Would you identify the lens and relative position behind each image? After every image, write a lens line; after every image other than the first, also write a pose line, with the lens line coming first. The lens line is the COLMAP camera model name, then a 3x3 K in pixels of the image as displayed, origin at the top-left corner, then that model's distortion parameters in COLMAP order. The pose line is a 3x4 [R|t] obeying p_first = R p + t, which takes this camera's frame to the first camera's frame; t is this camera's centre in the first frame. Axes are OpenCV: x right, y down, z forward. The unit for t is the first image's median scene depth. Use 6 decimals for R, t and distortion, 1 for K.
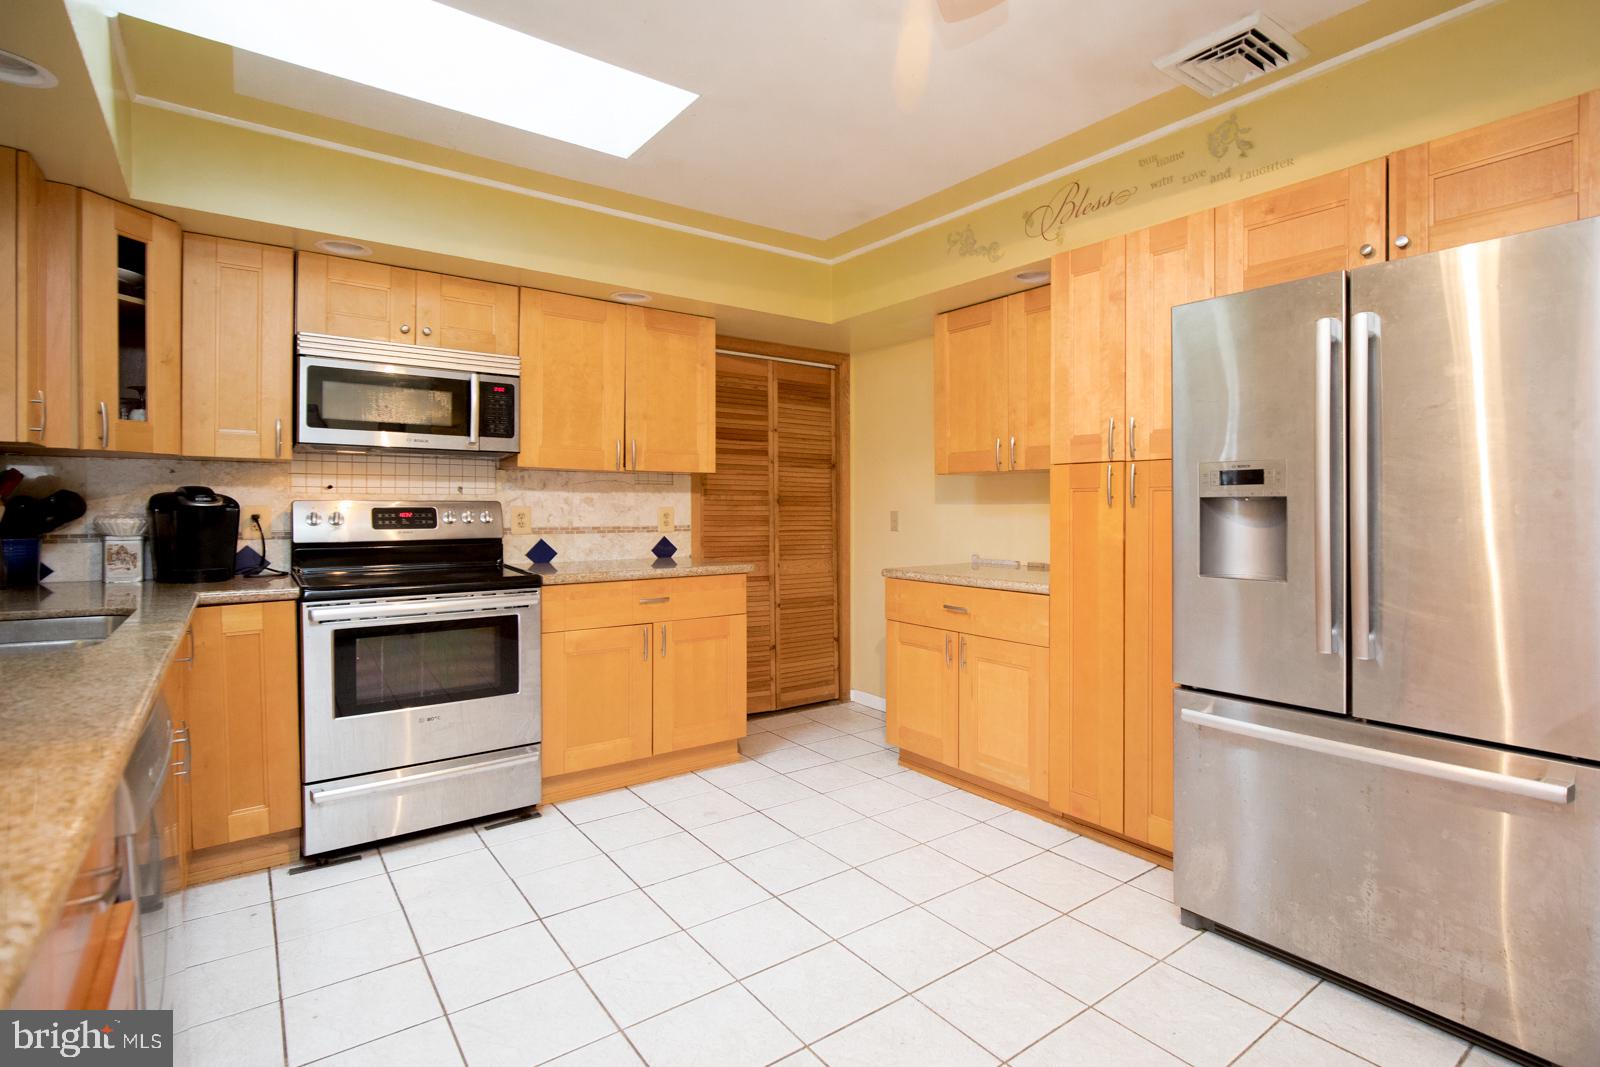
lens RADIAL K [[770.5, 0, 797.0], [0, 770.5, 509.1], [0, 0, 1]] dist [-0.000109, 0.000064]
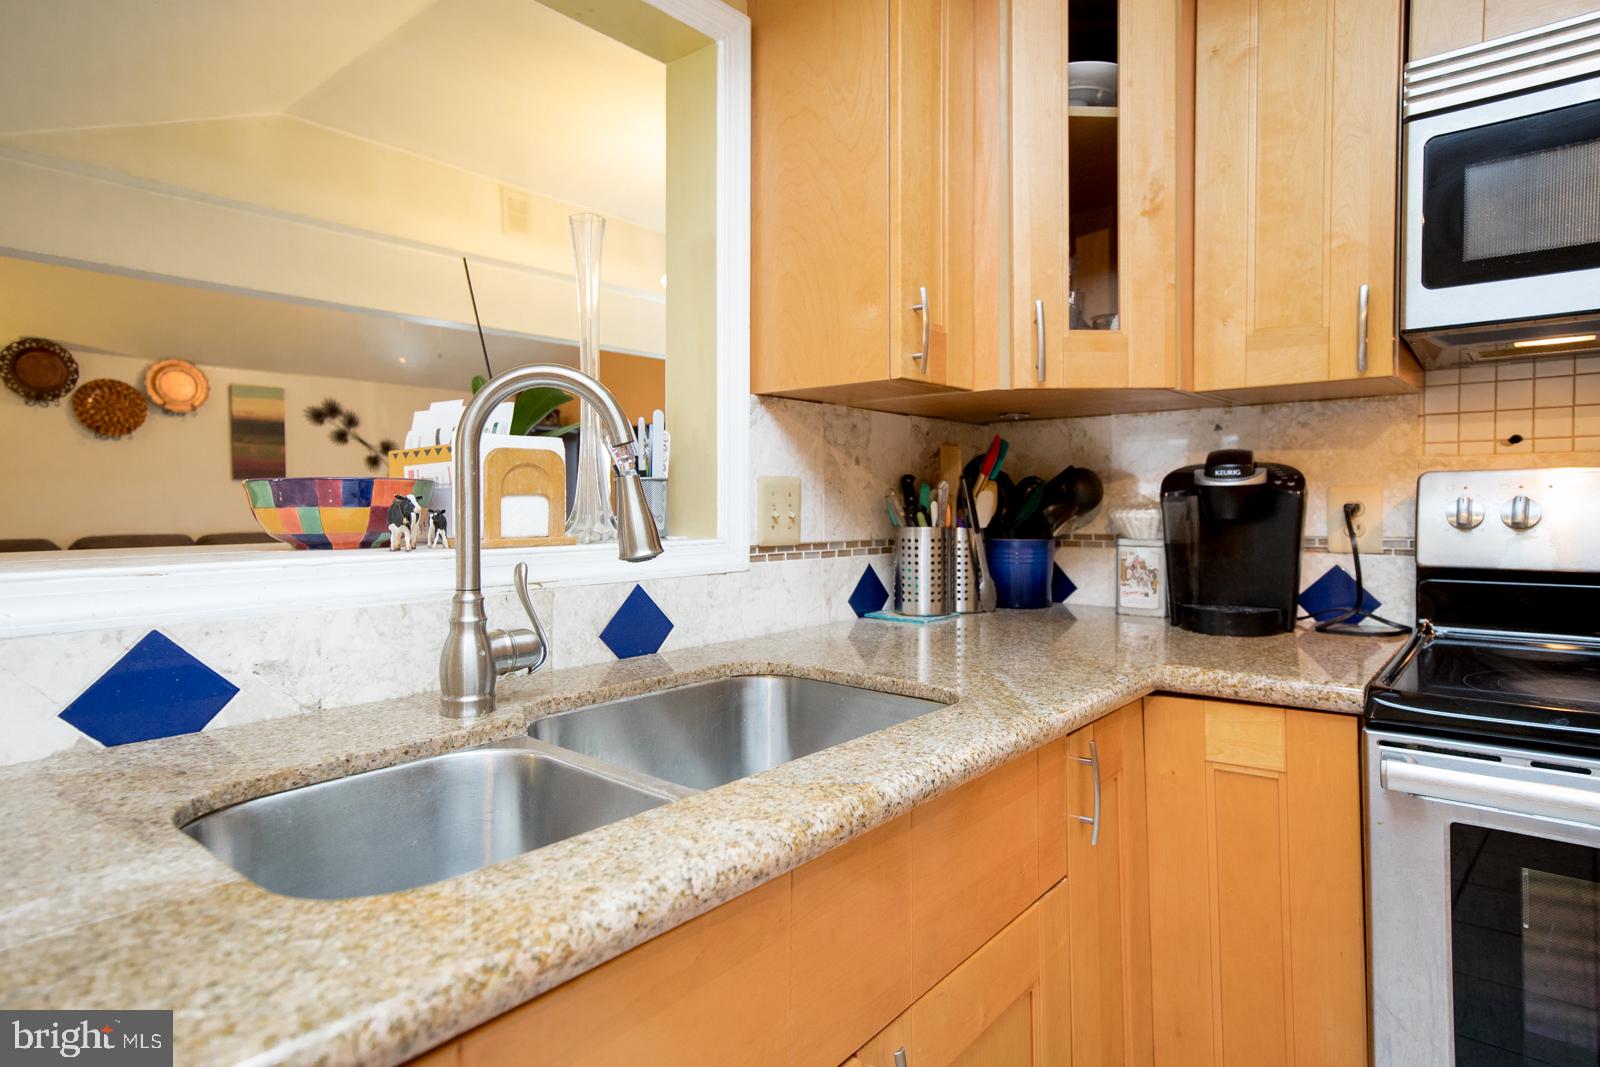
lens RADIAL K [[875.4, 0, 890.9], [0, 875.4, 524.5], [0, 0, 1]] dist [0.014087, 0.000413]
pose [[0.288776, 0.021275, -0.957160, -0.229394], [0.004992, 0.999706, 0.023727, 0.005208], [0.957384, -0.011630, 0.288584, 0.513159]]
